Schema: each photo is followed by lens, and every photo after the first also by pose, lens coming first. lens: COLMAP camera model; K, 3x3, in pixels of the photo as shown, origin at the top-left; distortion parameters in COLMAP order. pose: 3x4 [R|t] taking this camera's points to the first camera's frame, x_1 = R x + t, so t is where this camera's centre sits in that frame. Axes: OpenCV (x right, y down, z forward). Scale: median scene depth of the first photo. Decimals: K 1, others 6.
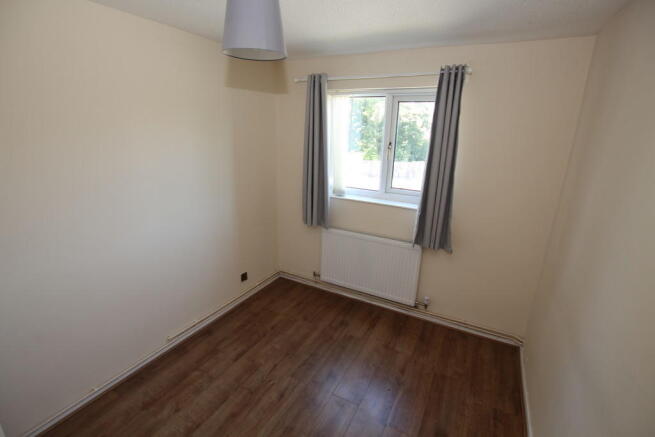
lens RADIAL K [[307.2, 0, 327.9], [0, 307.2, 218.8], [0, 0, 1]] dist [-0.017708, 0.000685]
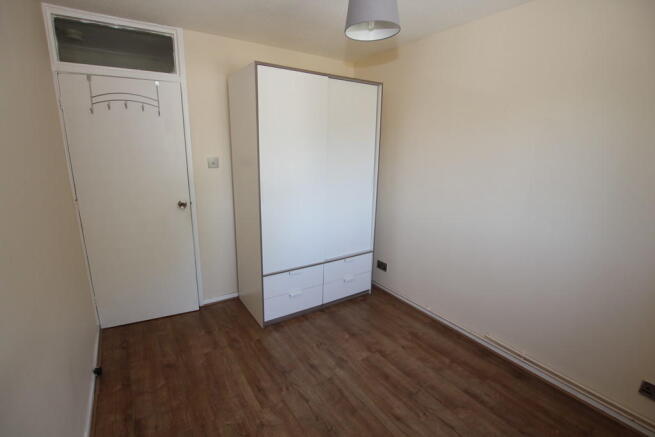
lens RADIAL K [[307.2, 0, 328.7], [0, 307.2, 217.5], [0, 0, 1]] dist [-0.017708, 0.000685]
pose [[-0.484015, 0.161784, -0.859974, 0.555982], [-0.264510, 0.909737, 0.320019, -0.141588], [0.834125, 0.382366, -0.397533, 0.923423]]
